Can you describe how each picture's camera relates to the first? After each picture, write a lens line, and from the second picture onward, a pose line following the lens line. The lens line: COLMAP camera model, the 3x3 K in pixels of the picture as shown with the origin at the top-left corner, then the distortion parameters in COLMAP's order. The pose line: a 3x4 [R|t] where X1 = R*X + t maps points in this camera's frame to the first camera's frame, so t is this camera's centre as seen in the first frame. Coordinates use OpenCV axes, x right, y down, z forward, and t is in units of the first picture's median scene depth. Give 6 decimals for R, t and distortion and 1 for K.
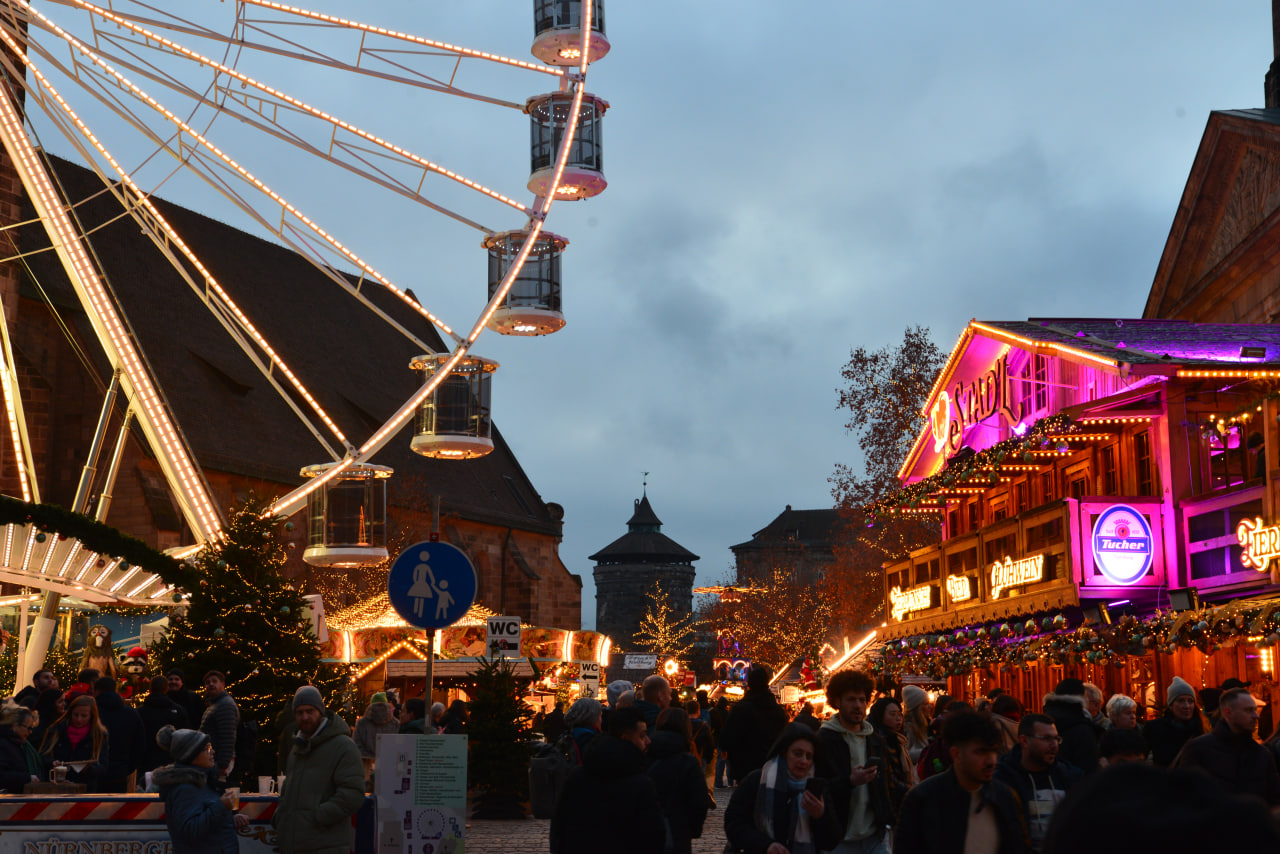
lens RADIAL K [[1574.5, 0, 640.0], [0, 1574.5, 427.0], [0, 0, 1]] dist [0.010804, 0.229231]
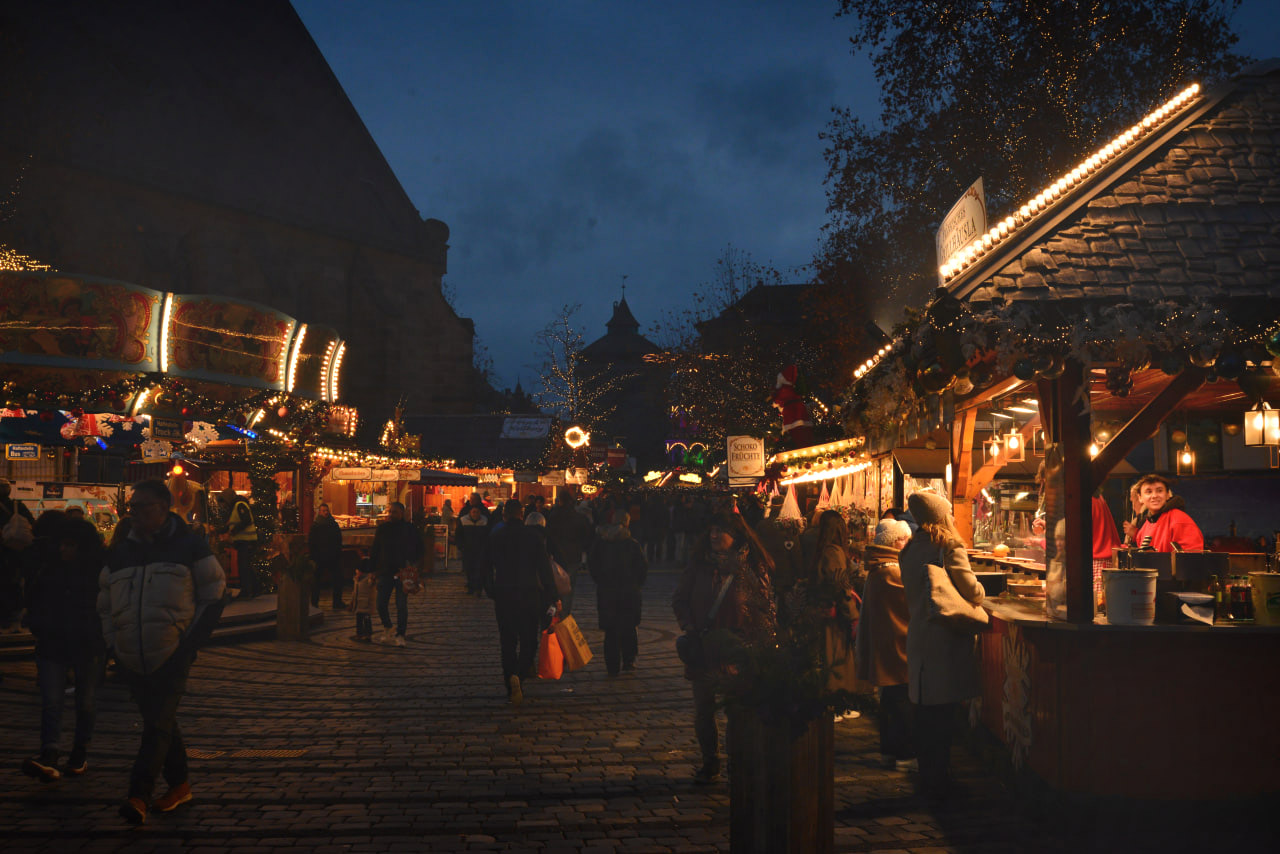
lens RADIAL K [[885.8, 0, 640.0], [0, 885.8, 427.0], [0, 0, 1]] dist [-0.119455, 0.090263]
pose [[0.998955, 0.006555, -0.045236, 0.164117], [-0.002237, 0.995489, 0.094853, 0.291158], [0.045653, -0.094653, 0.994463, 1.627829]]
